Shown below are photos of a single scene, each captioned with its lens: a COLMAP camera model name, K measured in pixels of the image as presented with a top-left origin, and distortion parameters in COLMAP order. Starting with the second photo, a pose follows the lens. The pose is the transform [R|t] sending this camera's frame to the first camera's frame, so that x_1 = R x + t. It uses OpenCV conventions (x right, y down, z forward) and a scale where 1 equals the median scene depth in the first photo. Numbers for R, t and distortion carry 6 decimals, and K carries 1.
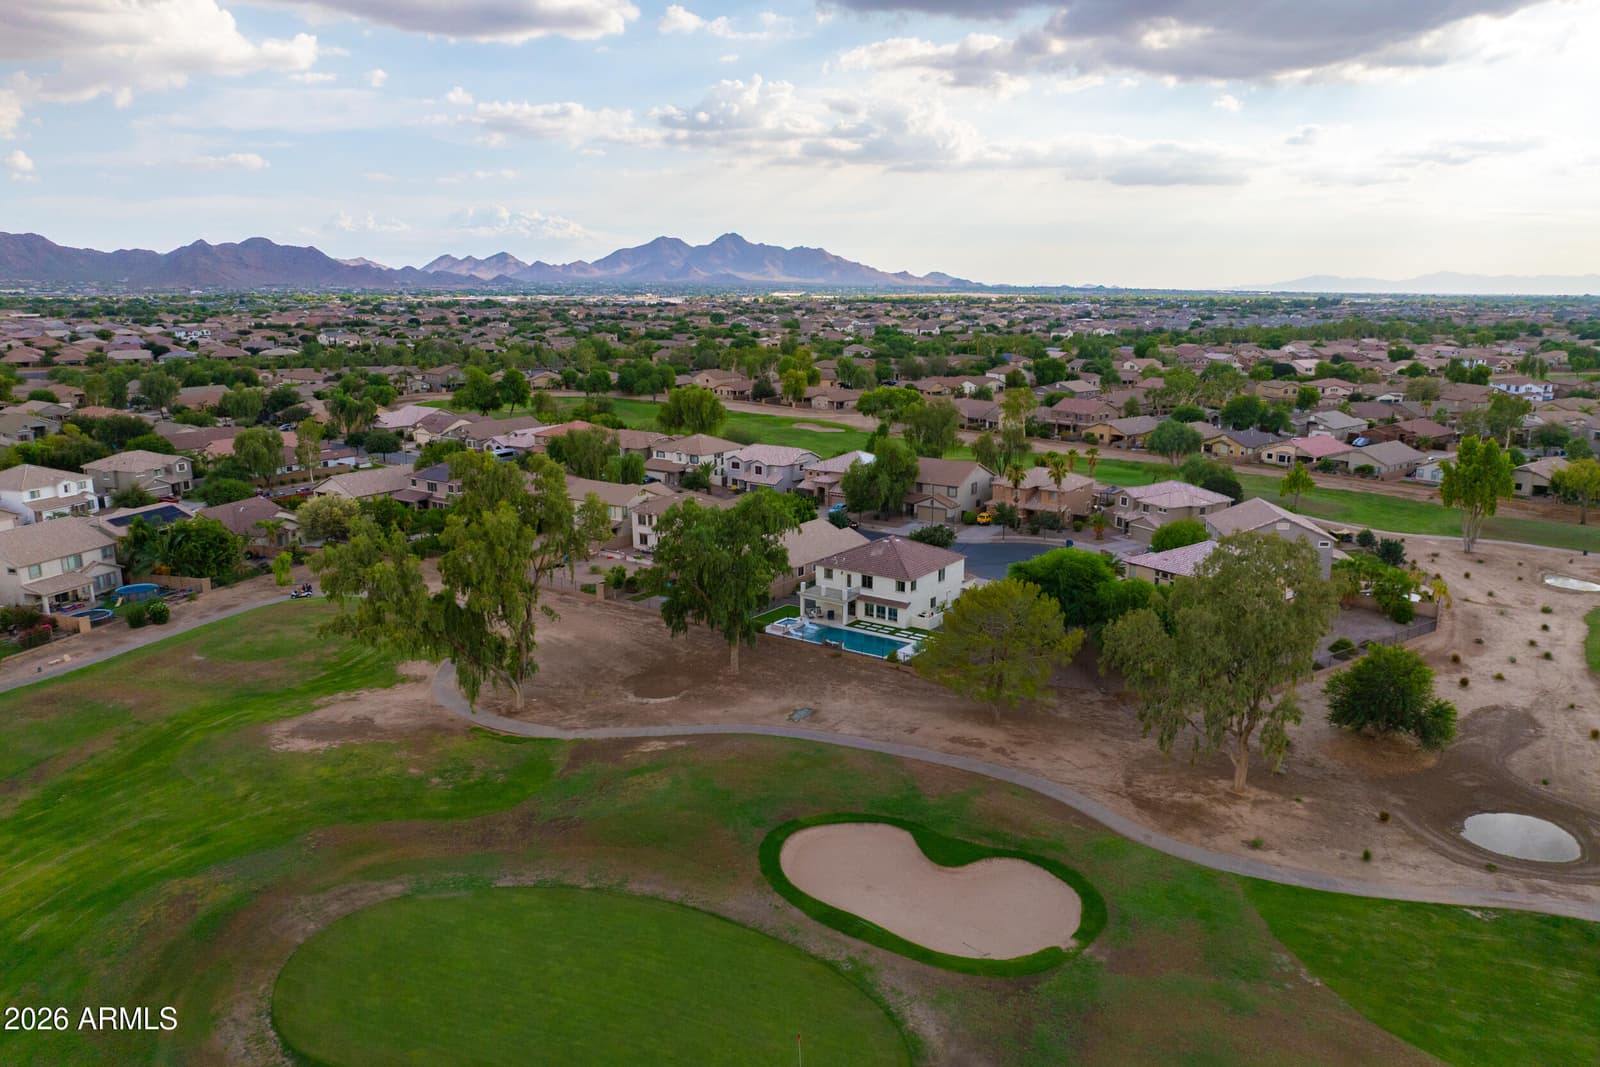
lens RADIAL K [[1169.7, 0, 774.2], [0, 1169.7, 533.5], [0, 0, 1]] dist [-0.036991, 0.014374]
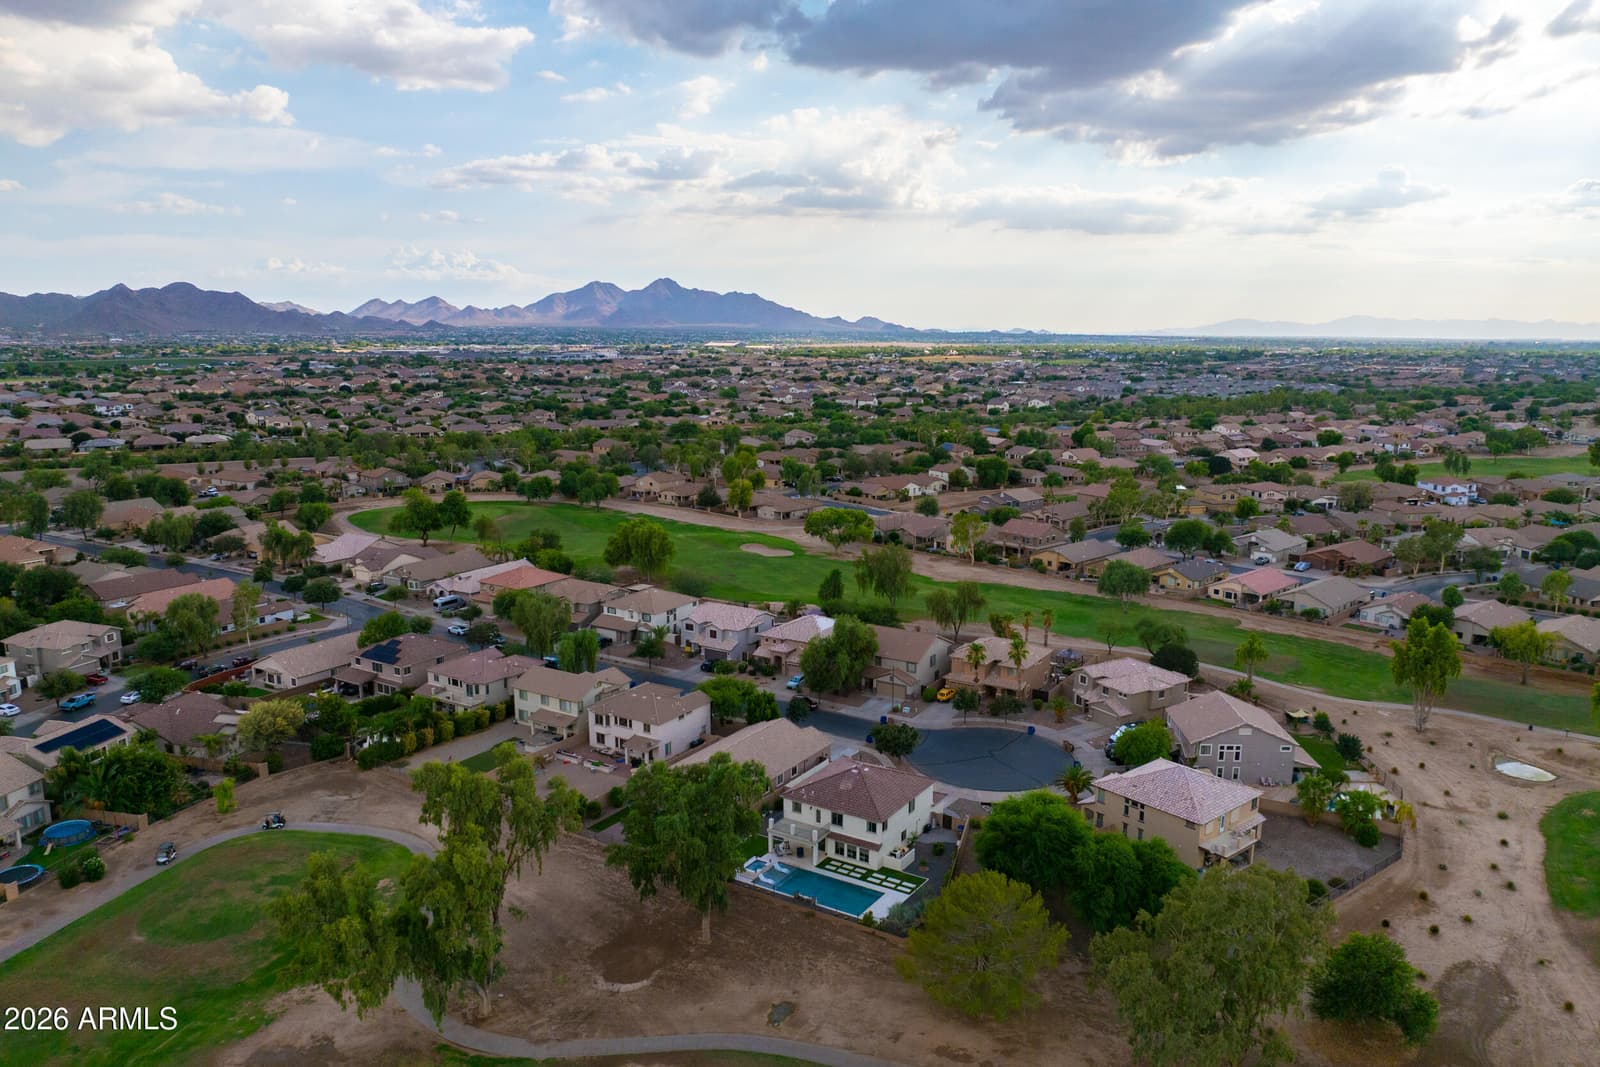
lens RADIAL K [[1169.7, 0, 774.2], [0, 1169.7, 533.5], [0, 0, 1]] dist [-0.036991, 0.014374]
pose [[0.998353, -0.006384, 0.057012, -0.015931], [0.007972, 0.999585, -0.027677, -0.099918], [-0.056812, 0.028086, 0.997990, 0.011817]]
